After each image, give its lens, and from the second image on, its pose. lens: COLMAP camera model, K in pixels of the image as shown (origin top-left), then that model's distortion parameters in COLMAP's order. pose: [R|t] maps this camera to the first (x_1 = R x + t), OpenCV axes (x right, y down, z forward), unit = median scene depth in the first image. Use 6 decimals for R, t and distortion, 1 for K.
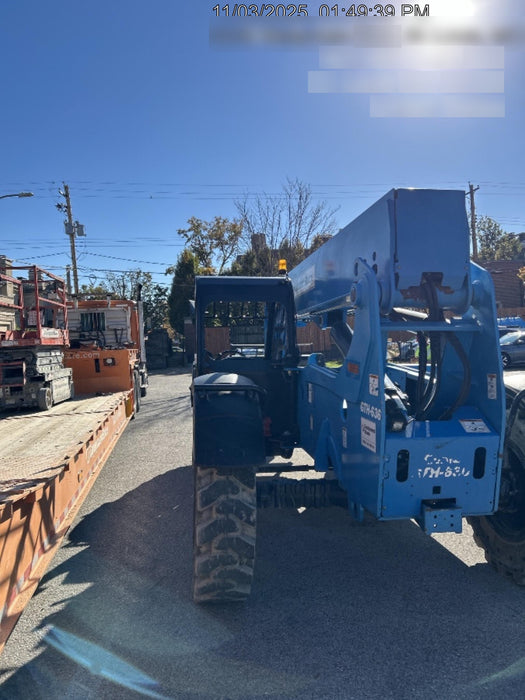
lens RADIAL K [[534.8, 0, 264.2], [0, 534.8, 344.2], [0, 0, 1]] dist [0.032754, -0.018497]
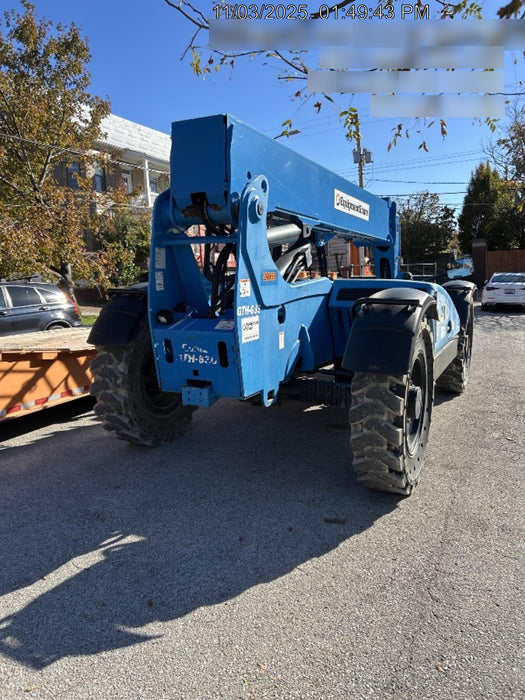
lens RADIAL K [[534.8, 0, 258.2], [0, 534.8, 346.4], [0, 0, 1]] dist [0.032754, -0.018497]
pose [[0.818279, 0.076179, -0.569750, 0.220707], [0.003652, 0.990471, 0.137677, 0.007691], [0.574809, -0.114738, 0.810203, 0.016413]]
